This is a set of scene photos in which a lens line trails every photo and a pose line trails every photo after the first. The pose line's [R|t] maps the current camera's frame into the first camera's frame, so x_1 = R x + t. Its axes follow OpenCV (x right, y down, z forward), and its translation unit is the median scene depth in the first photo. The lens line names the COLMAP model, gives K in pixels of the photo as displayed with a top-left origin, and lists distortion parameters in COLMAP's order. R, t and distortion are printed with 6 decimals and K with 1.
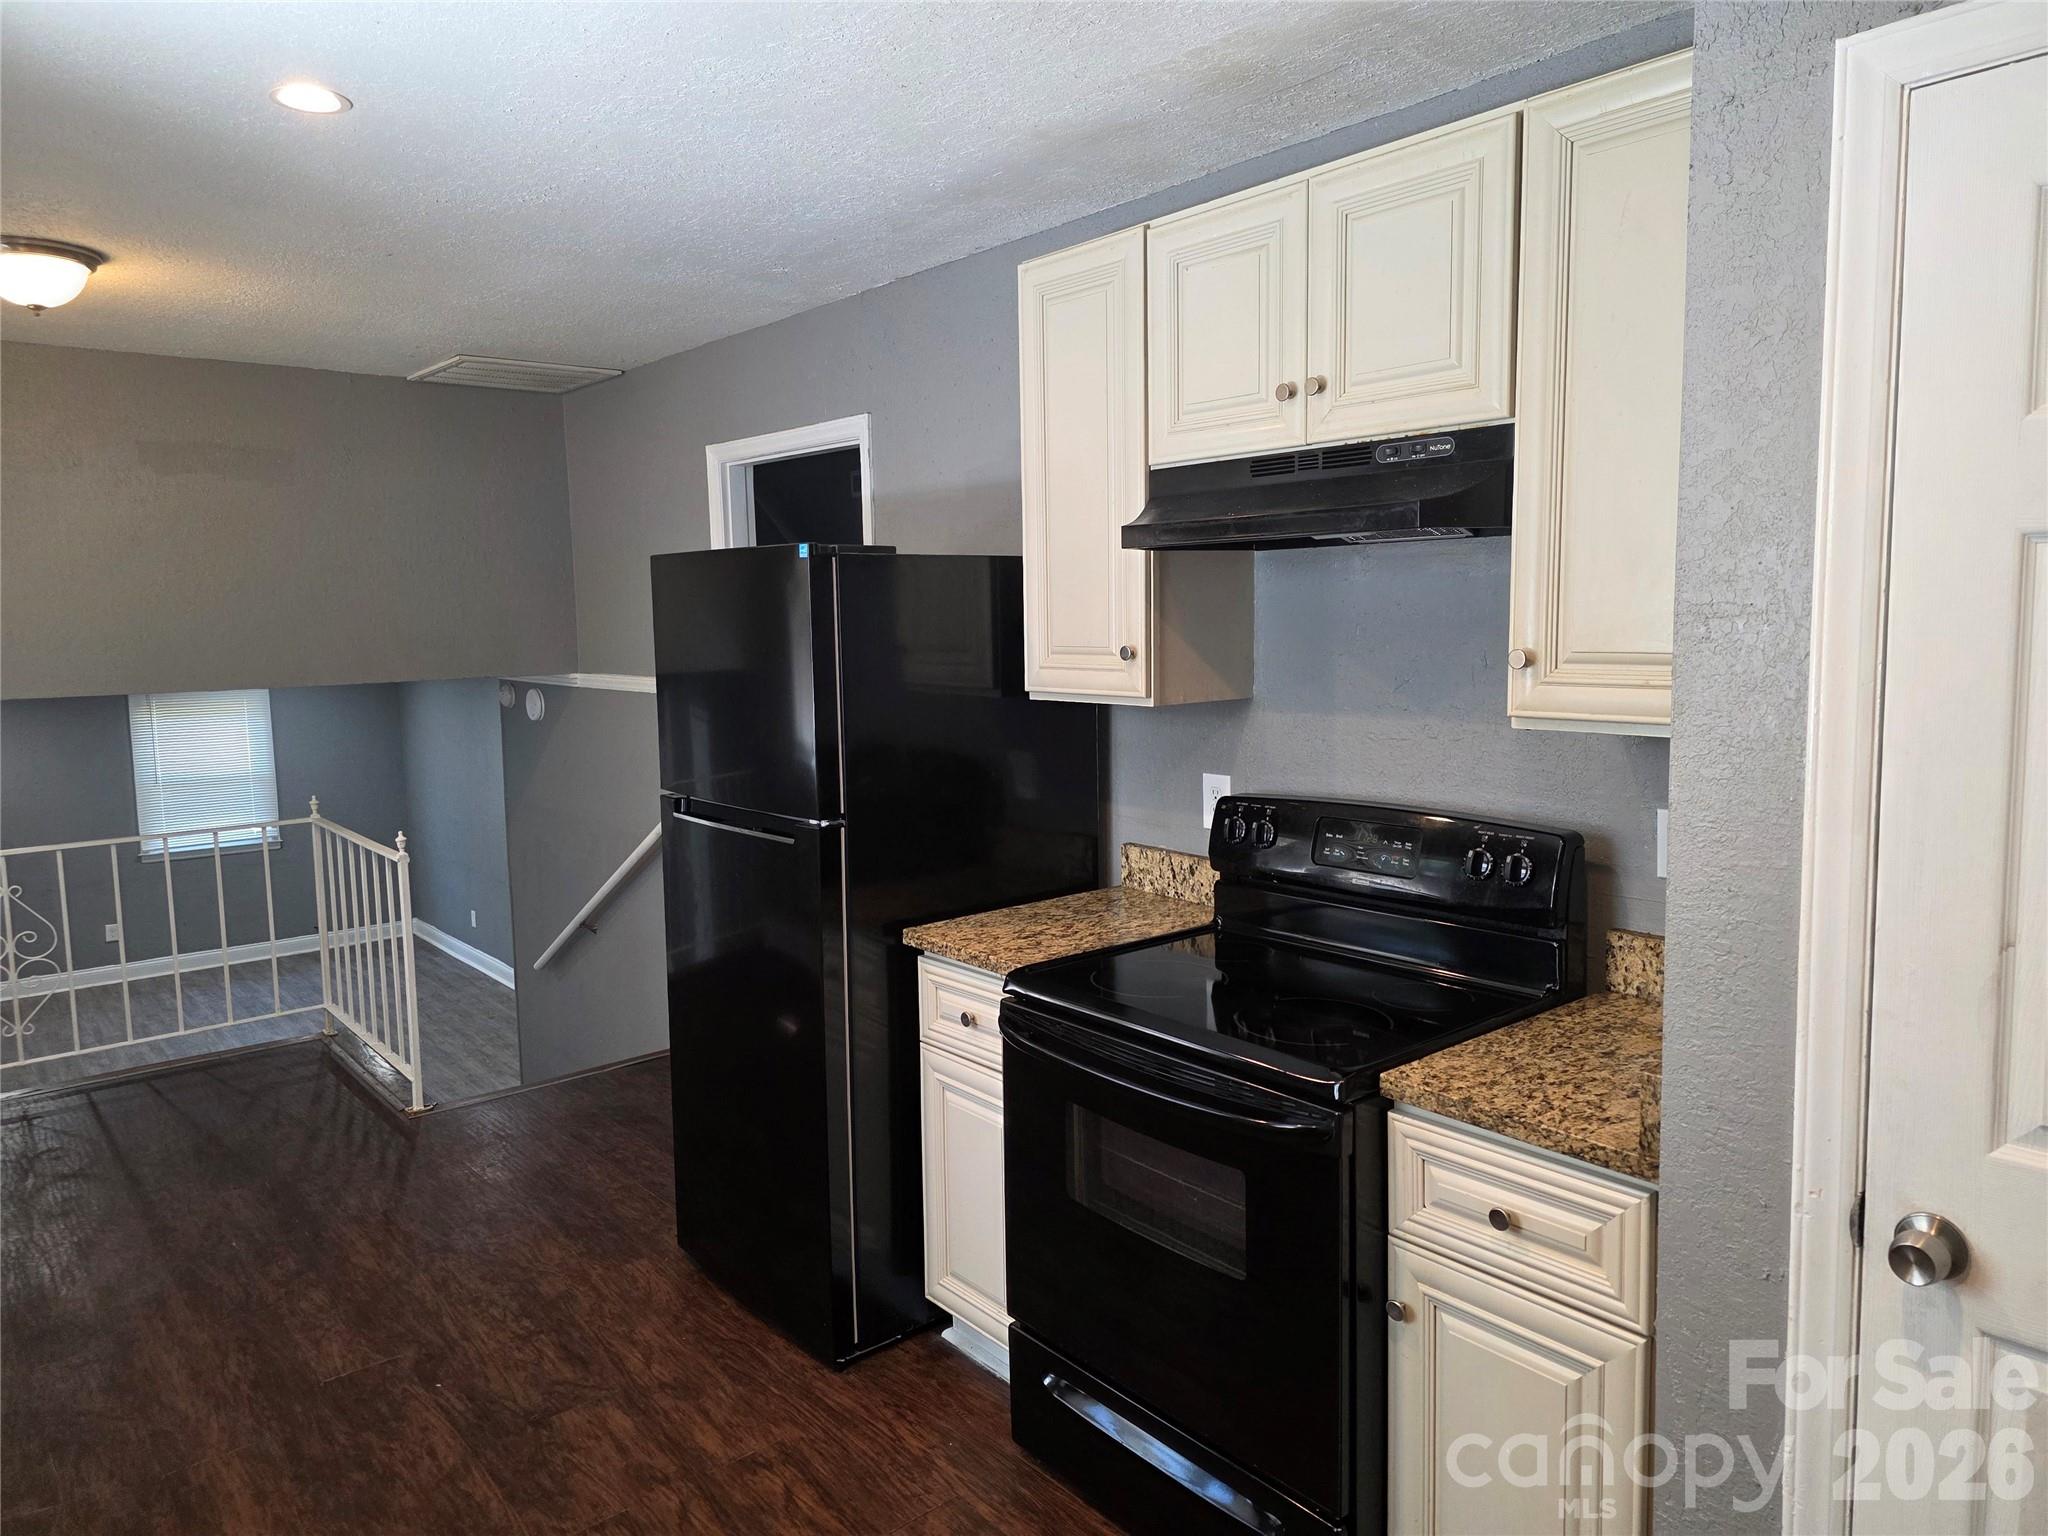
lens RADIAL K [[1385.8, 0, 1030.8], [0, 1385.8, 752.7], [0, 0, 1]] dist [0.069498, -0.058714]
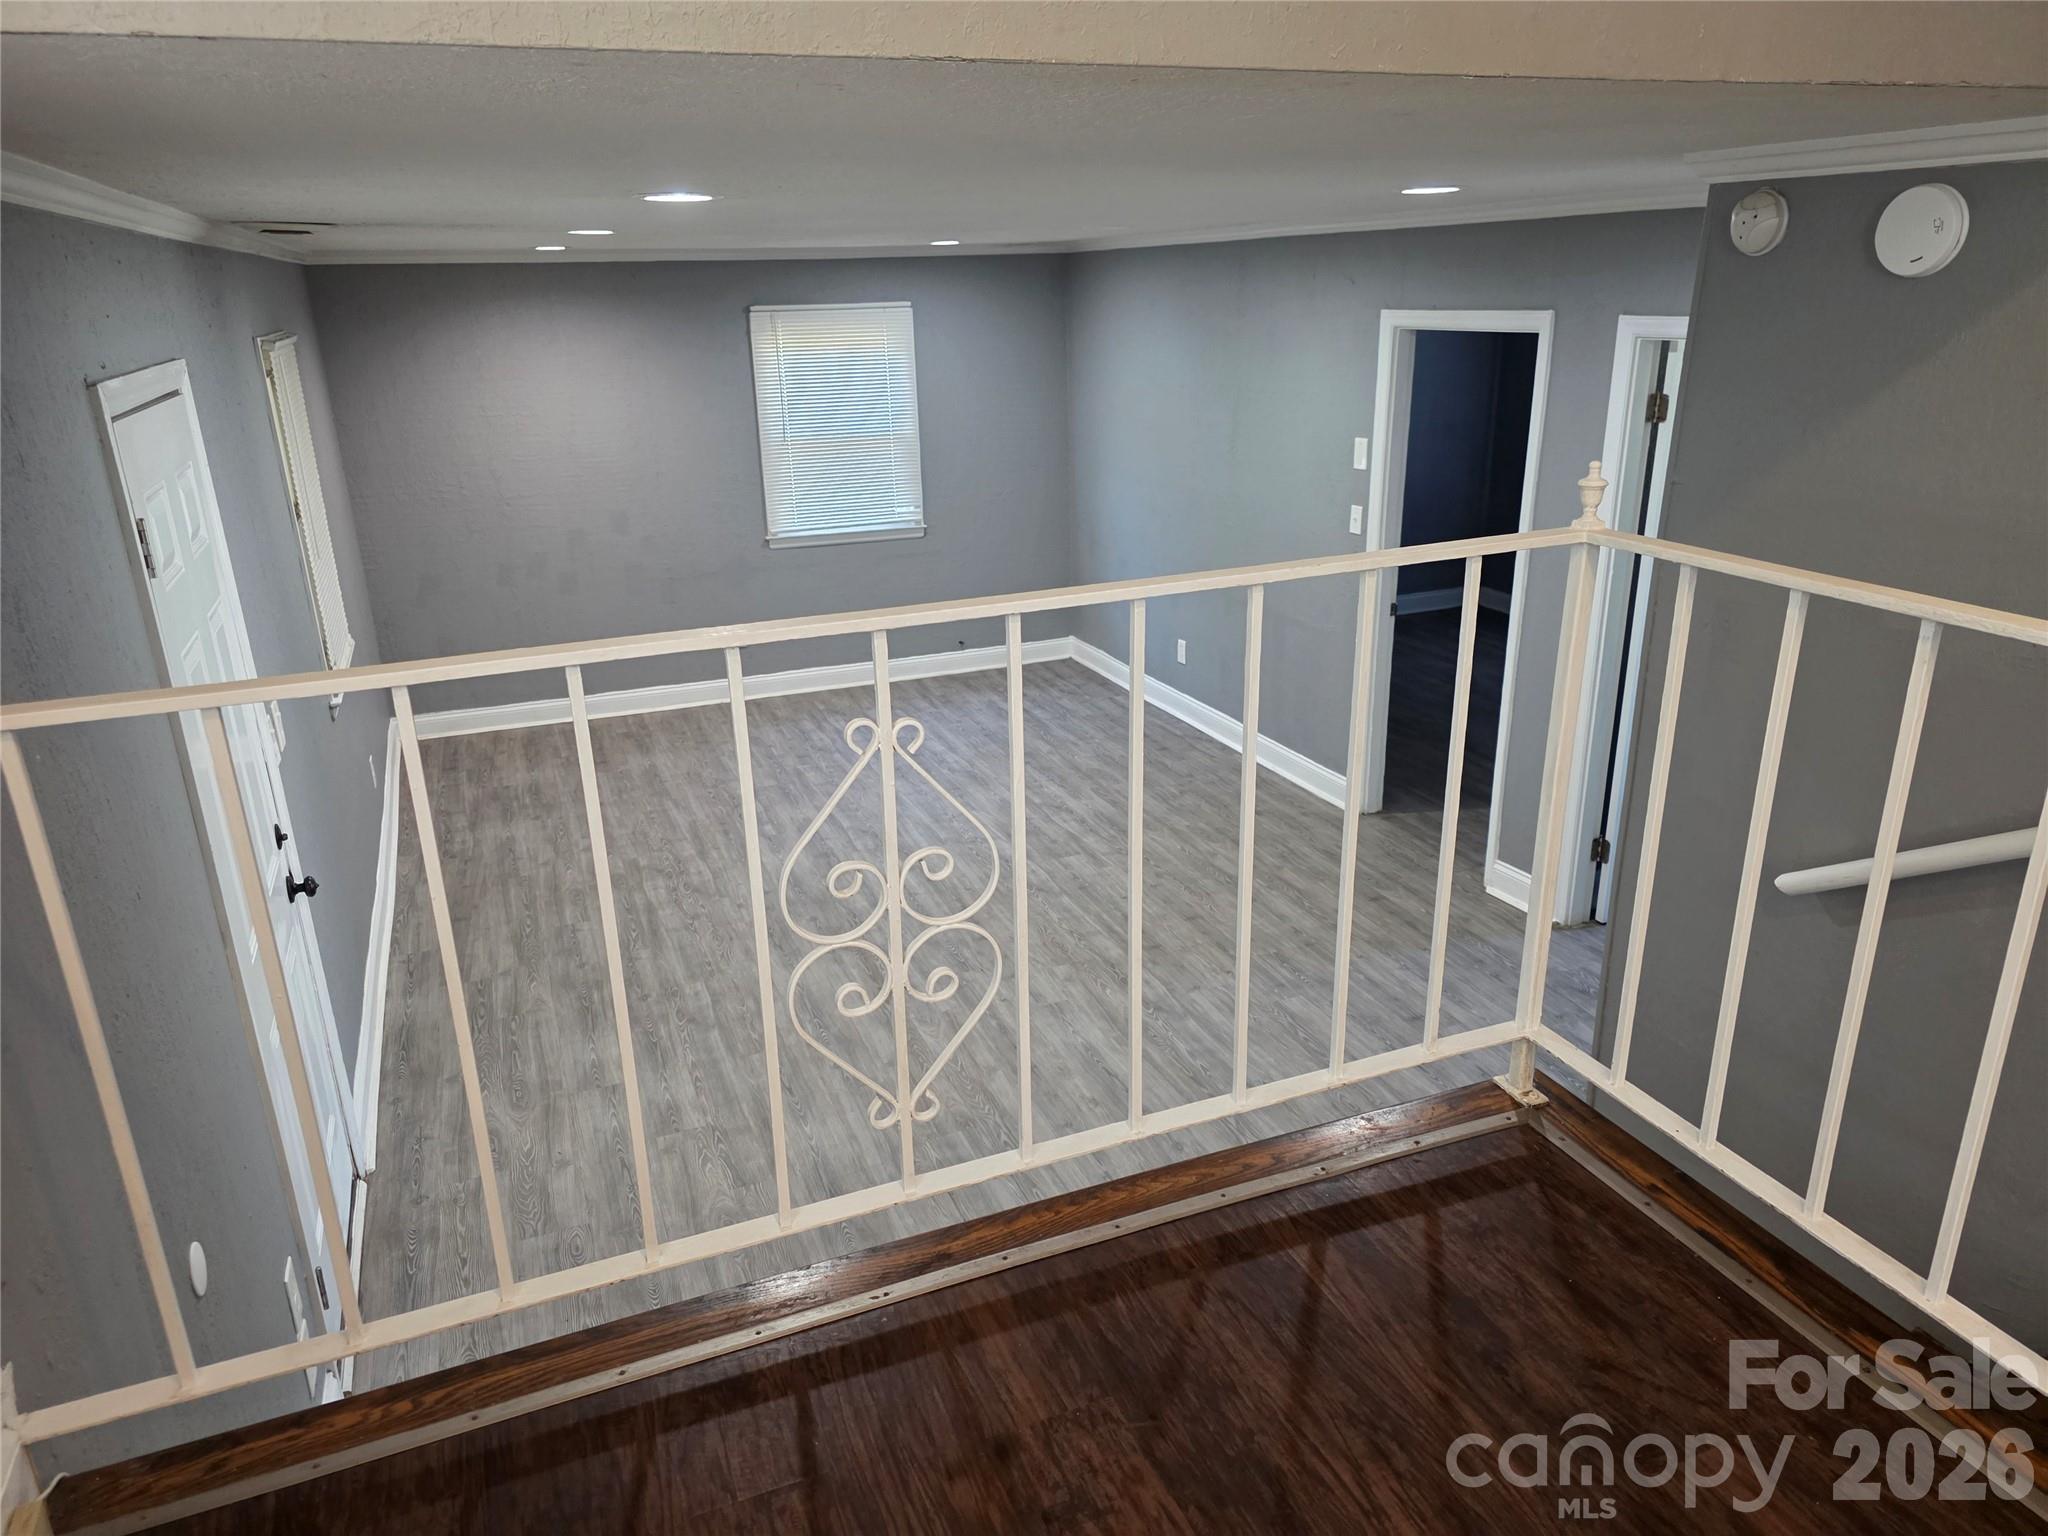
lens RADIAL K [[1402.1, 0, 1026.2], [0, 1402.1, 773.3], [0, 0, 1]] dist [0.036198, -0.000556]
pose [[0.951454, 0.097743, -0.291858, -0.586065], [-0.026685, 0.970862, 0.238148, 0.027681], [0.306631, -0.218799, 0.926339, 0.692070]]
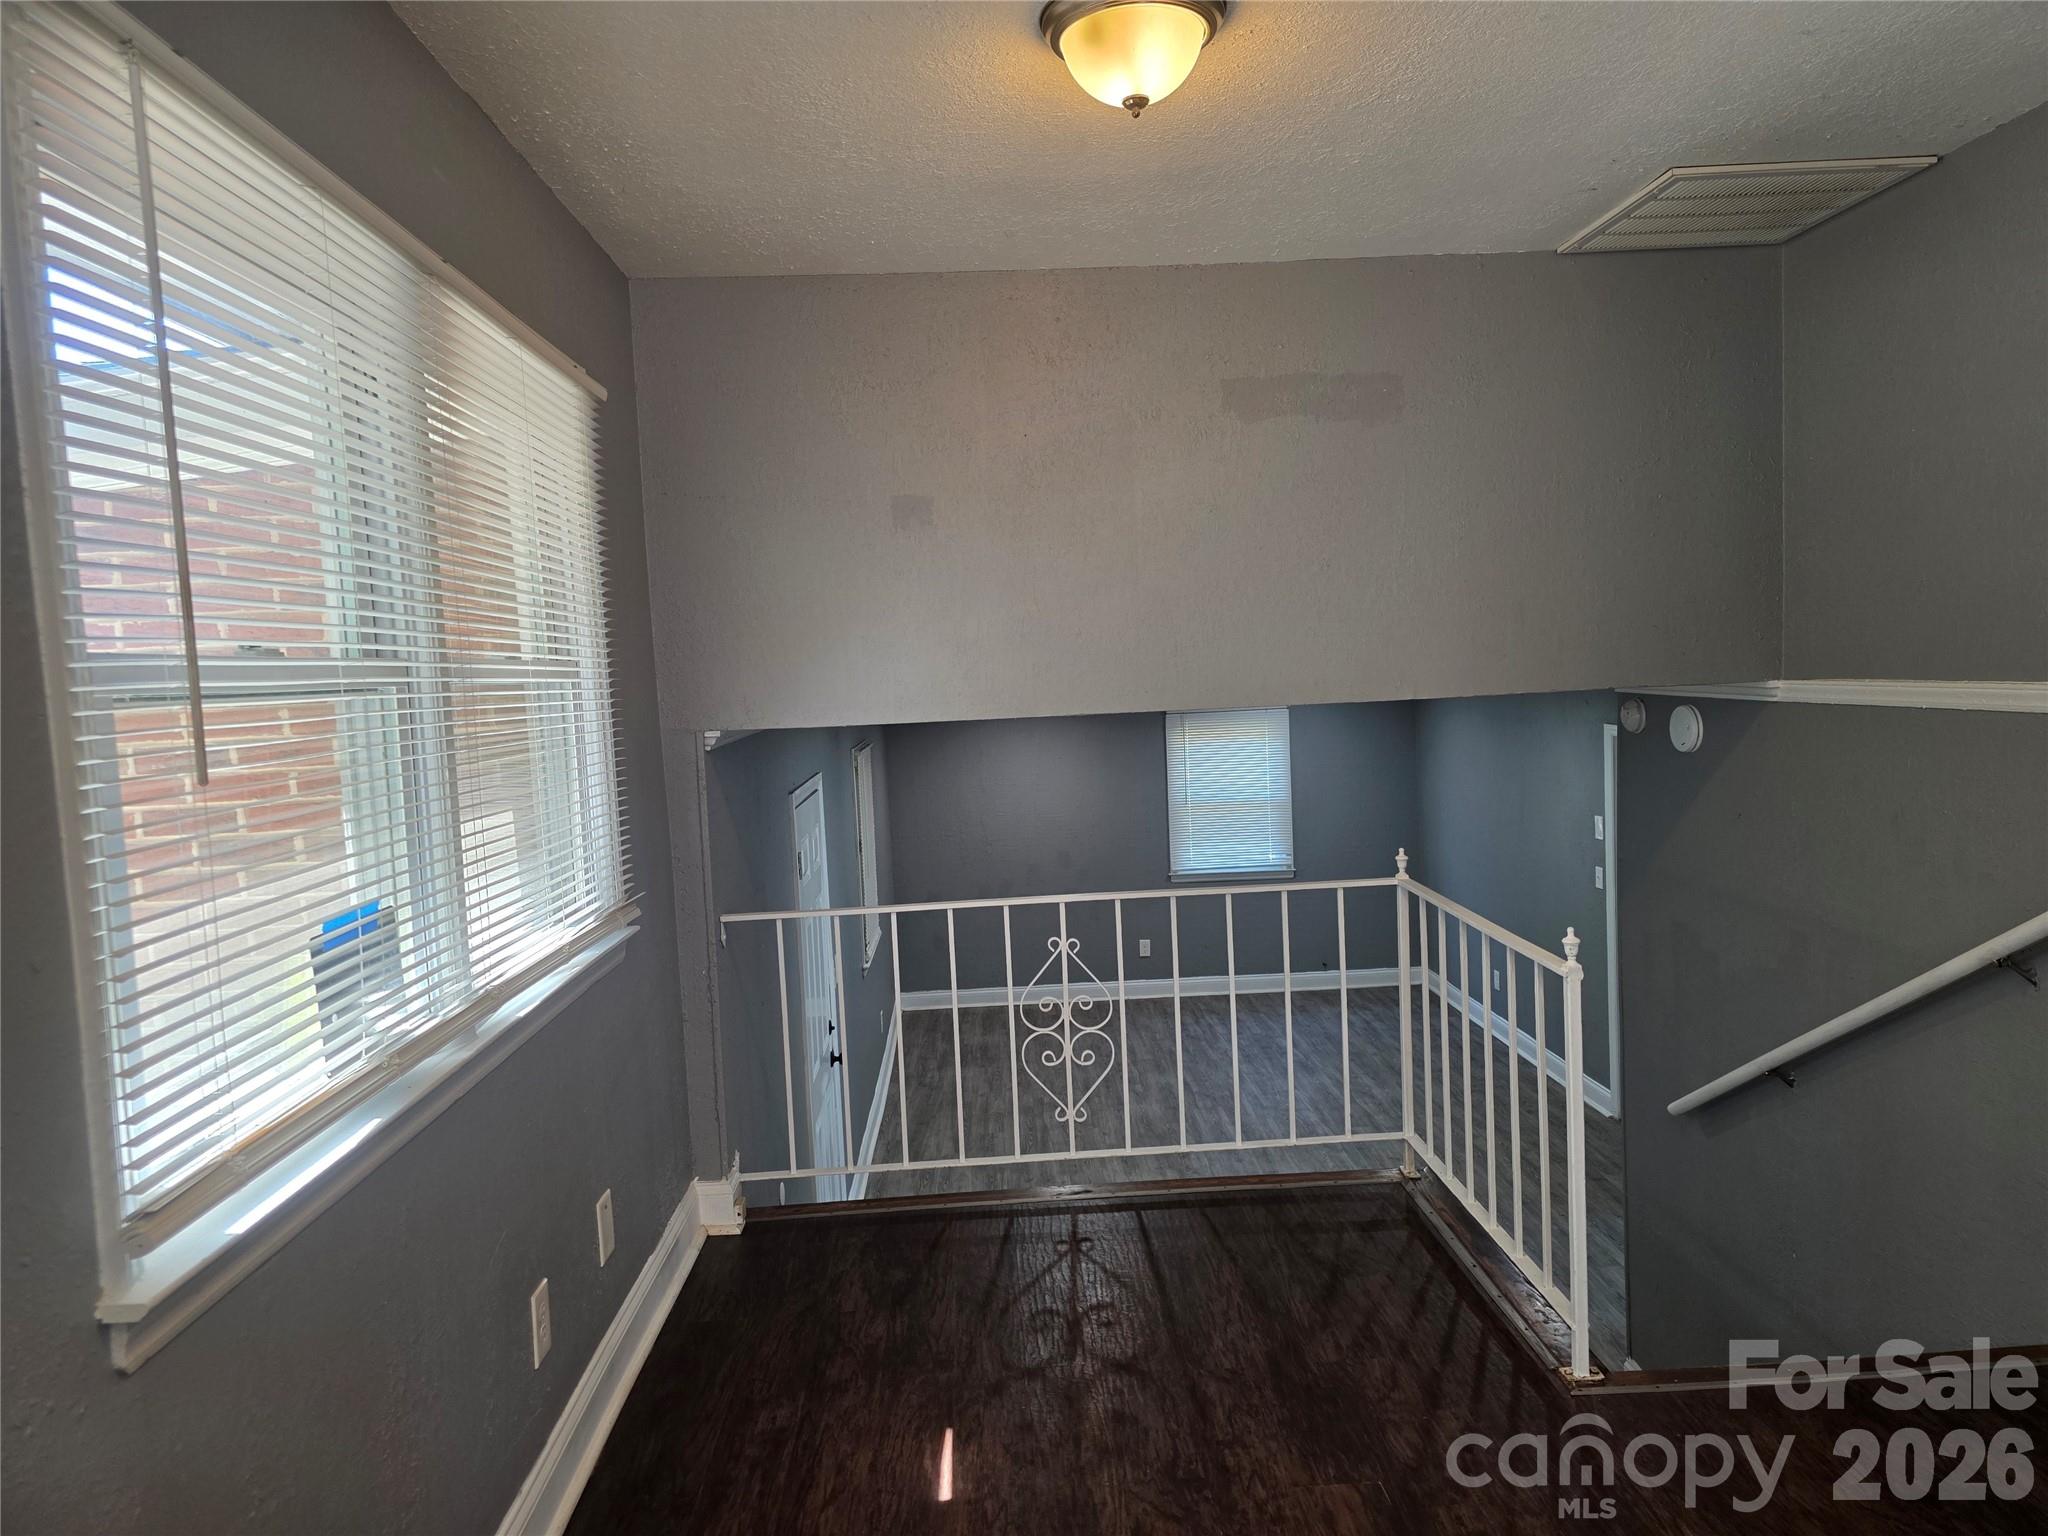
lens RADIAL K [[1385.8, 0, 1030.8], [0, 1385.8, 752.7], [0, 0, 1]] dist [0.069498, -0.058714]
pose [[0.793463, 0.023904, -0.608149, -0.243598], [-0.035750, 0.999334, -0.007362, -0.007796], [0.607568, 0.027583, 0.793789, 0.332539]]
